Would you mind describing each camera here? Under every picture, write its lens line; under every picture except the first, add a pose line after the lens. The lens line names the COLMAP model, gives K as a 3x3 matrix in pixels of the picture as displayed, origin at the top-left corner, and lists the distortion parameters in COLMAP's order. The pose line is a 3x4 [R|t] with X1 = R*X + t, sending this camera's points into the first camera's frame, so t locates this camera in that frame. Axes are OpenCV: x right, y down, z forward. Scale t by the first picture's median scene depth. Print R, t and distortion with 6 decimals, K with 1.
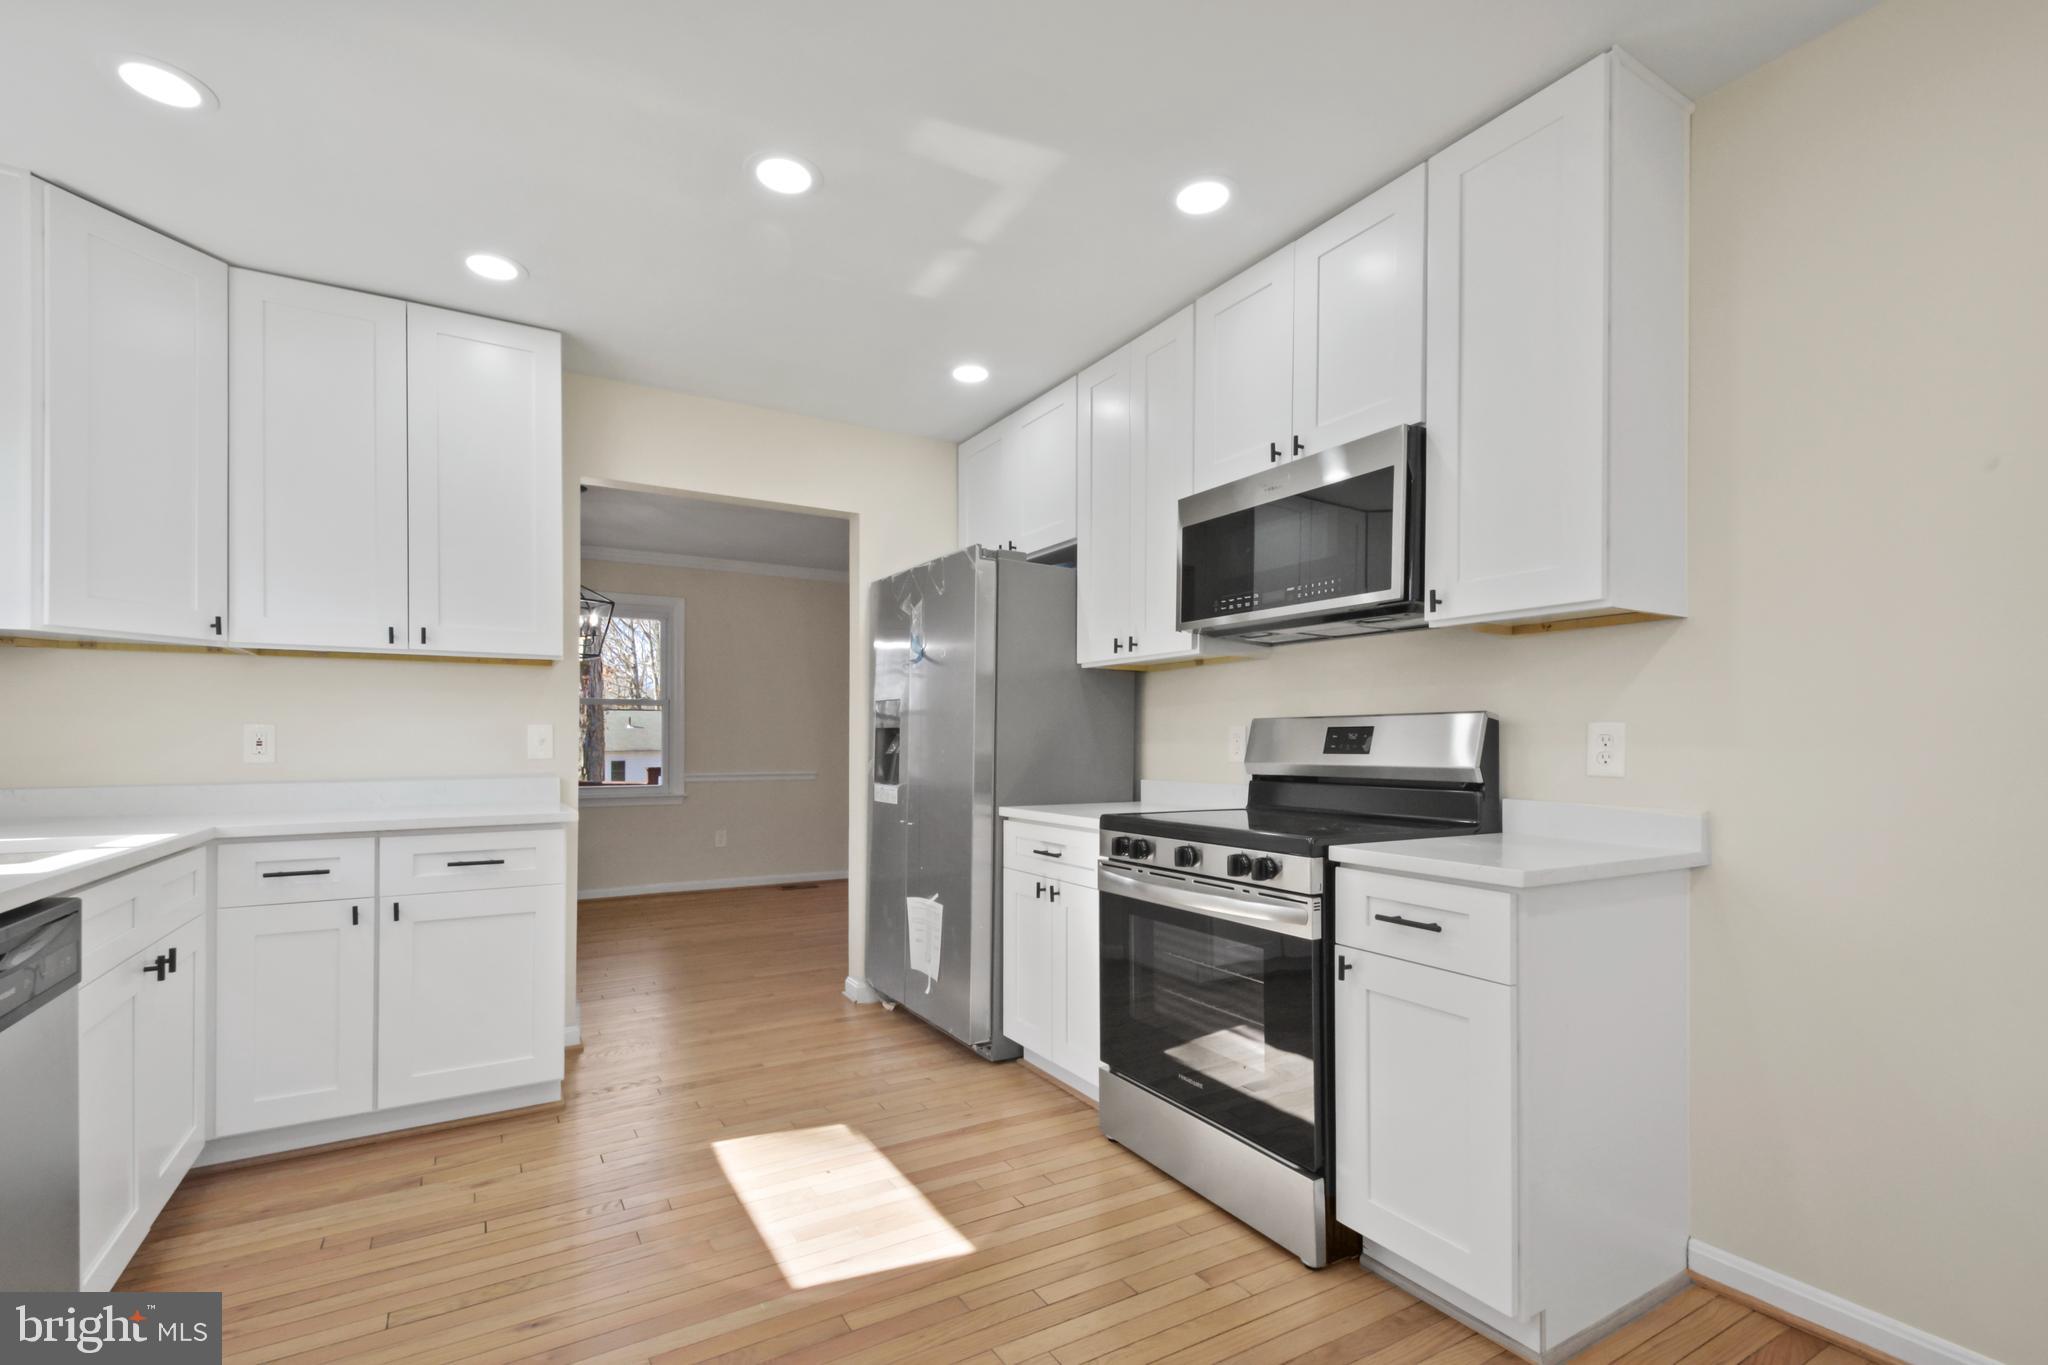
lens RADIAL K [[888.8, 0, 1025.4], [0, 888.8, 739.5], [0, 0, 1]] dist [-0.001475, -0.000497]
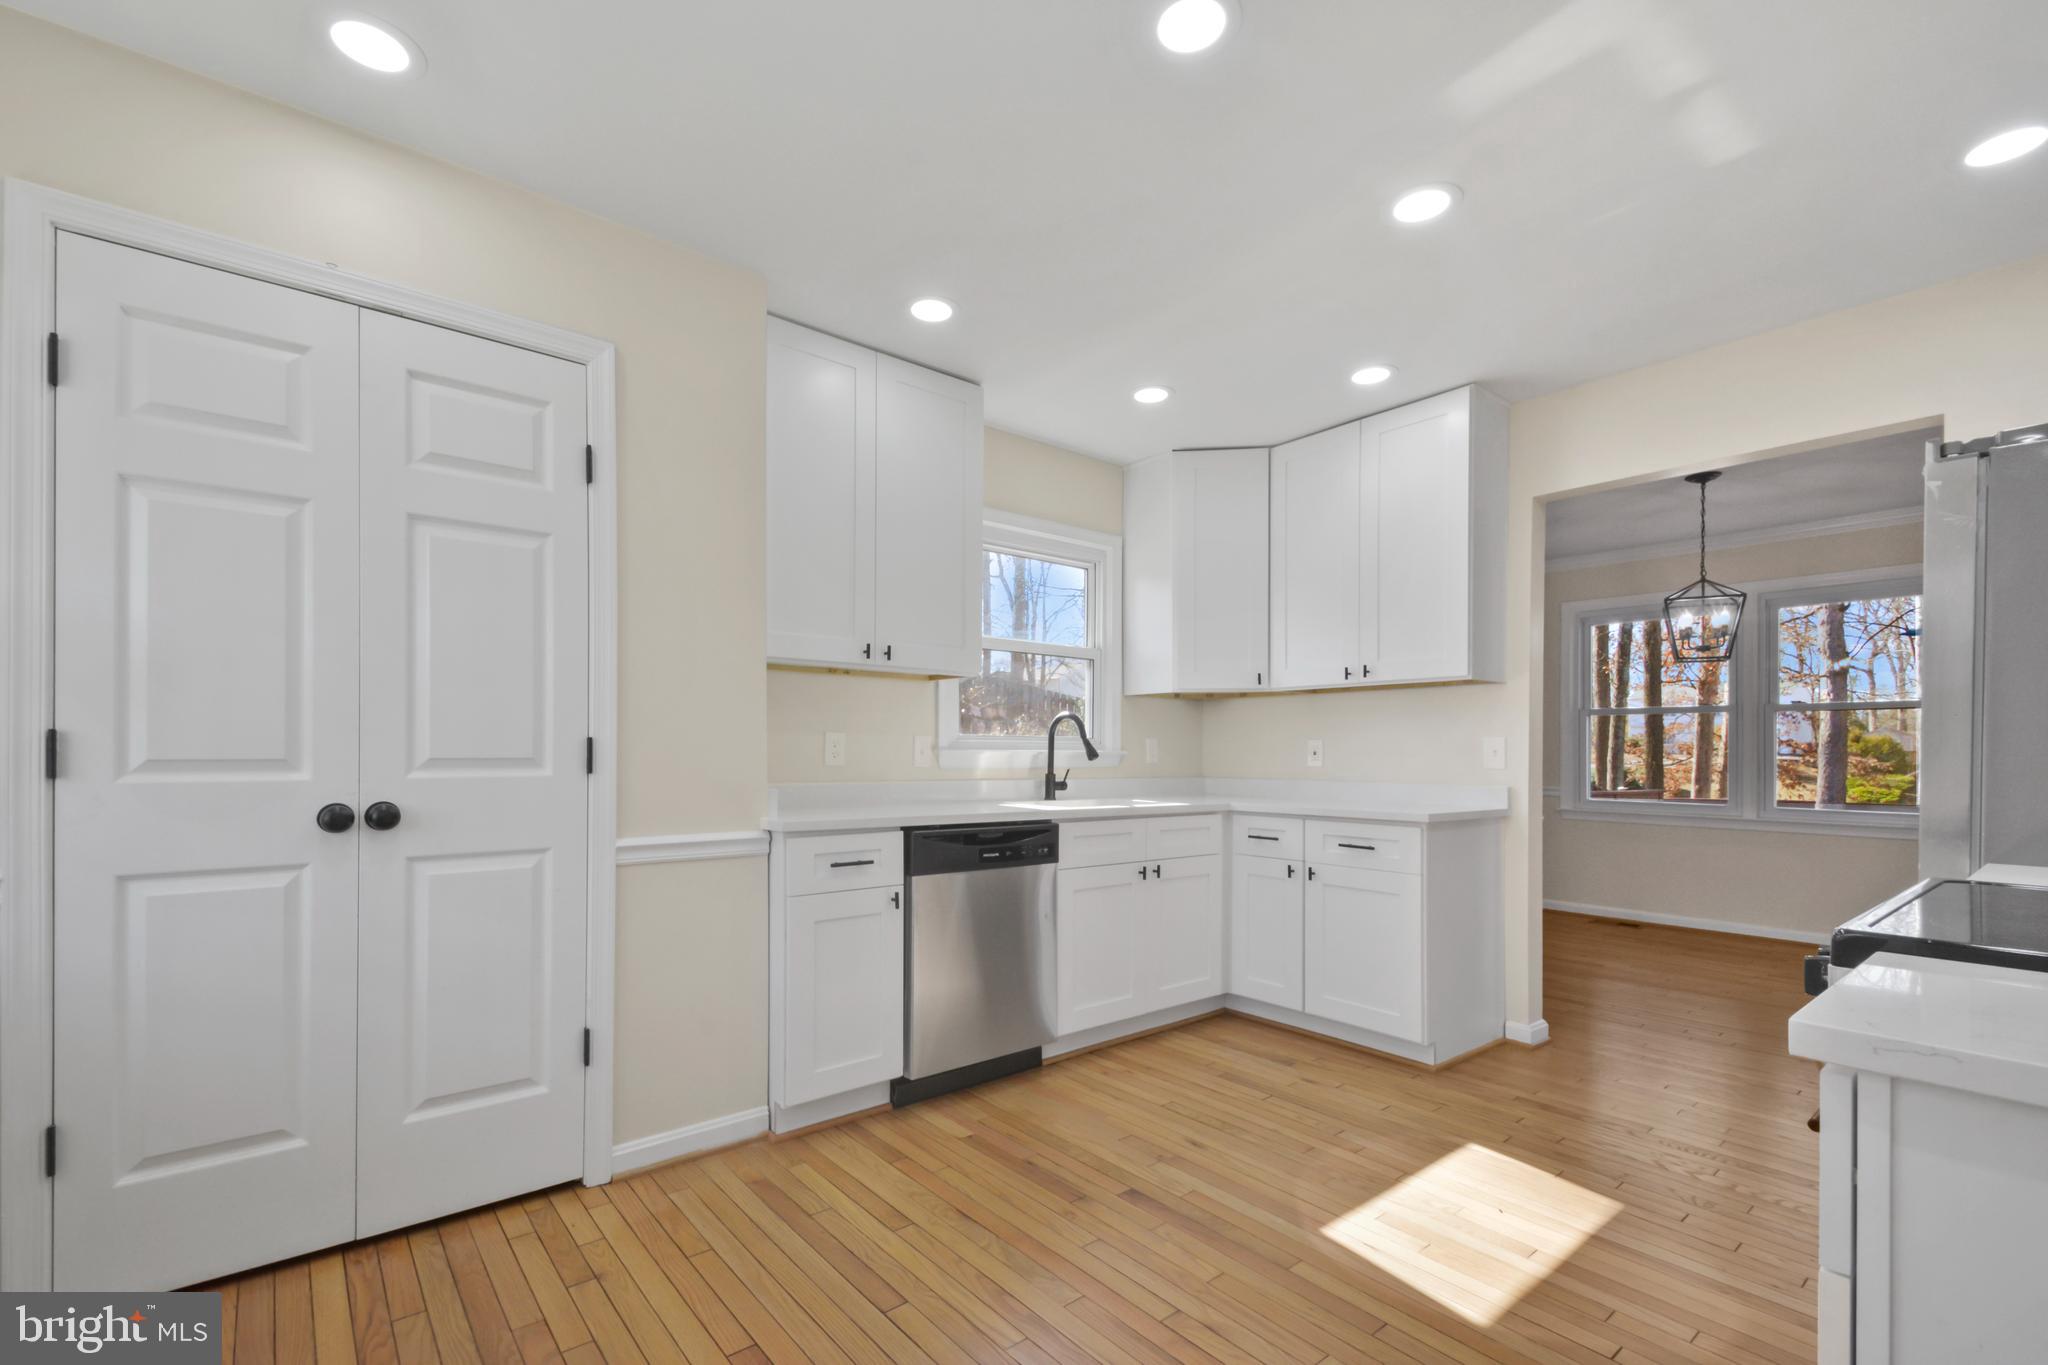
lens RADIAL K [[906.5, 0, 1001.5], [0, 906.5, 751.0], [0, 0, 1]] dist [-0.000169, -0.000184]
pose [[0.120372, -0.000896, -0.992728, 0.626188], [-0.008843, 0.999959, -0.001975, 0.008309], [0.992689, 0.009017, 0.120359, 0.336247]]
